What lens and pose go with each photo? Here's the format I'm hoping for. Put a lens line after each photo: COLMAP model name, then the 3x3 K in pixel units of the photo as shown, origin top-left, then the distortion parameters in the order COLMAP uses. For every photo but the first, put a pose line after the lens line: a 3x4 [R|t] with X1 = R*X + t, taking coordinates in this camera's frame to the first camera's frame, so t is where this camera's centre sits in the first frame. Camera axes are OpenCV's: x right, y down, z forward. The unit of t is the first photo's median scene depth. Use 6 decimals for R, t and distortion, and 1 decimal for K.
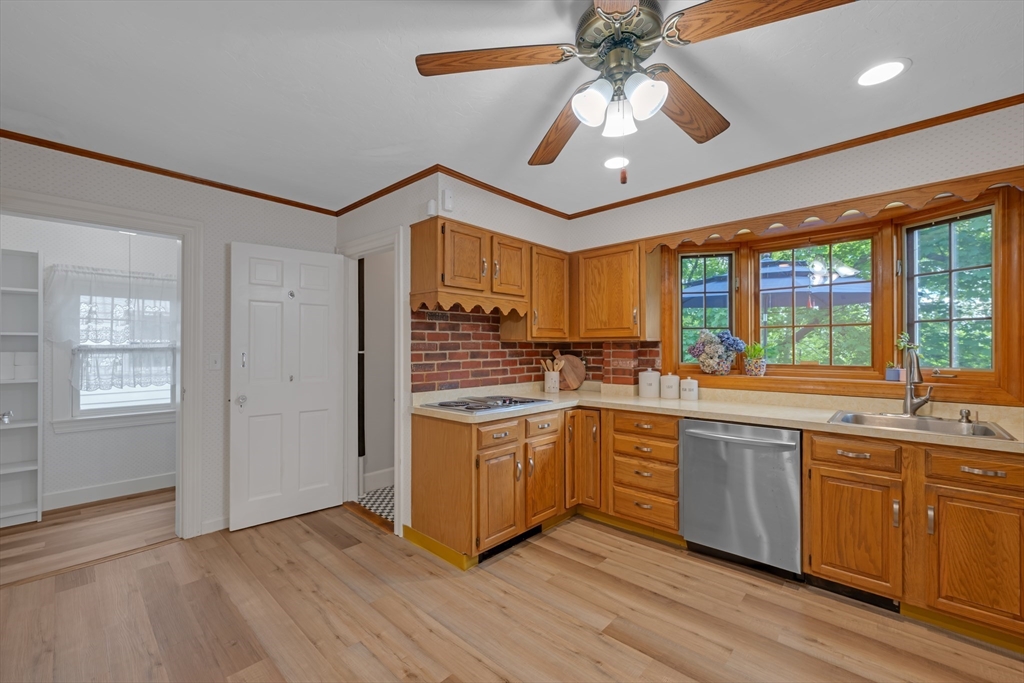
lens RADIAL K [[413.0, 0, 515.9], [0, 413.0, 338.1], [0, 0, 1]] dist [0.000297, -0.000111]
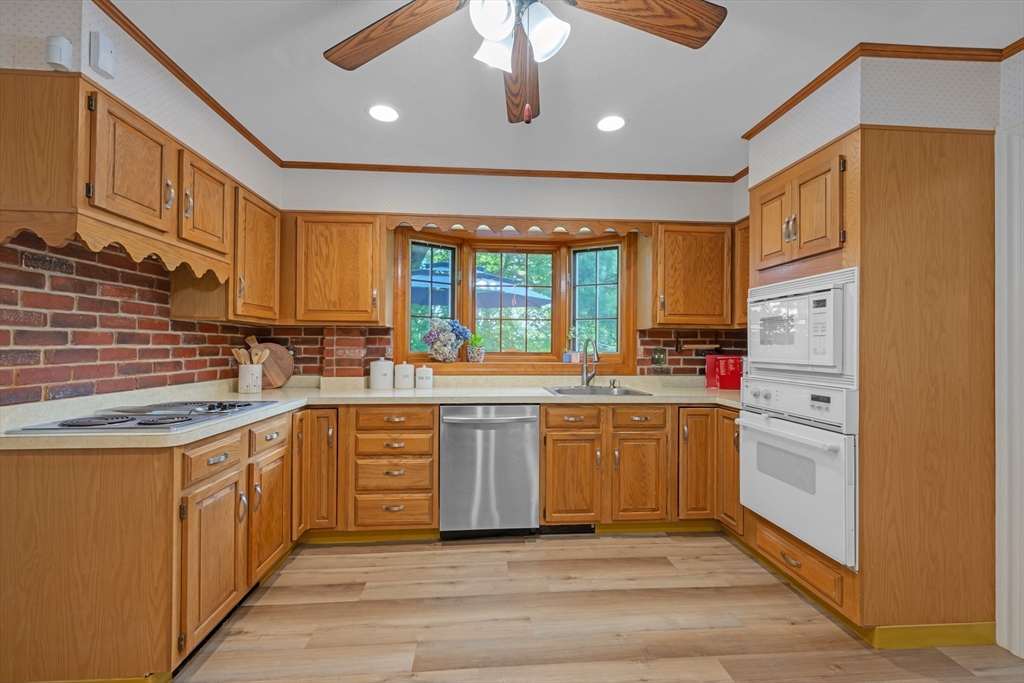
lens RADIAL K [[413.0, 0, 515.9], [0, 413.0, 338.1], [0, 0, 1]] dist [0.000297, -0.000111]
pose [[0.687453, 0.020667, 0.725935, -0.165316], [-0.025232, 0.999671, -0.004566, 0.033291], [-0.725791, -0.015178, 0.687748, 0.194229]]
